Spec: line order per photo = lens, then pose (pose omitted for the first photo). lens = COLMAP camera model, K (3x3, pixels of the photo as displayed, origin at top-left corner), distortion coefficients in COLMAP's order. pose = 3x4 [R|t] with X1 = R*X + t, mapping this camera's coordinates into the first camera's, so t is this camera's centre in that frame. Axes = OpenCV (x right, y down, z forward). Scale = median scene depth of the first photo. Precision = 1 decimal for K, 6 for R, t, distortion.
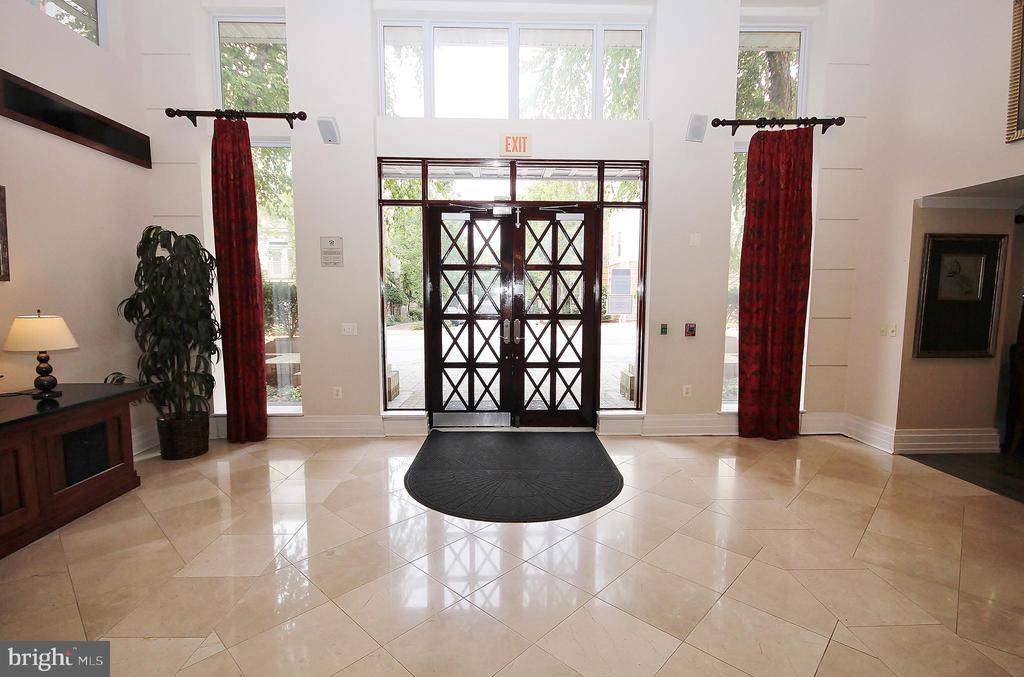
lens RADIAL K [[479.4, 0, 512.0], [0, 479.4, 338.5], [0, 0, 1]] dist [-0.001104, -0.000035]
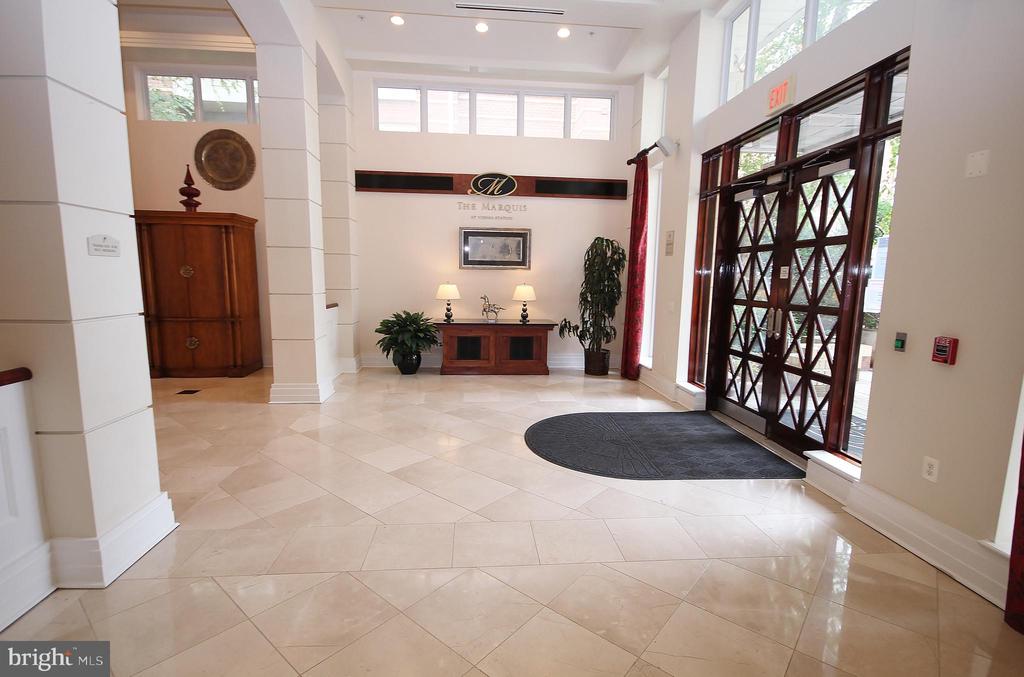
lens RADIAL K [[479.4, 0, 512.0], [0, 479.4, 338.5], [0, 0, 1]] dist [-0.001104, -0.000035]
pose [[0.083502, 0.127943, -0.988260, 0.802535], [-0.110658, 0.986781, 0.118402, -0.038068], [0.990345, 0.099472, 0.096556, 0.484047]]
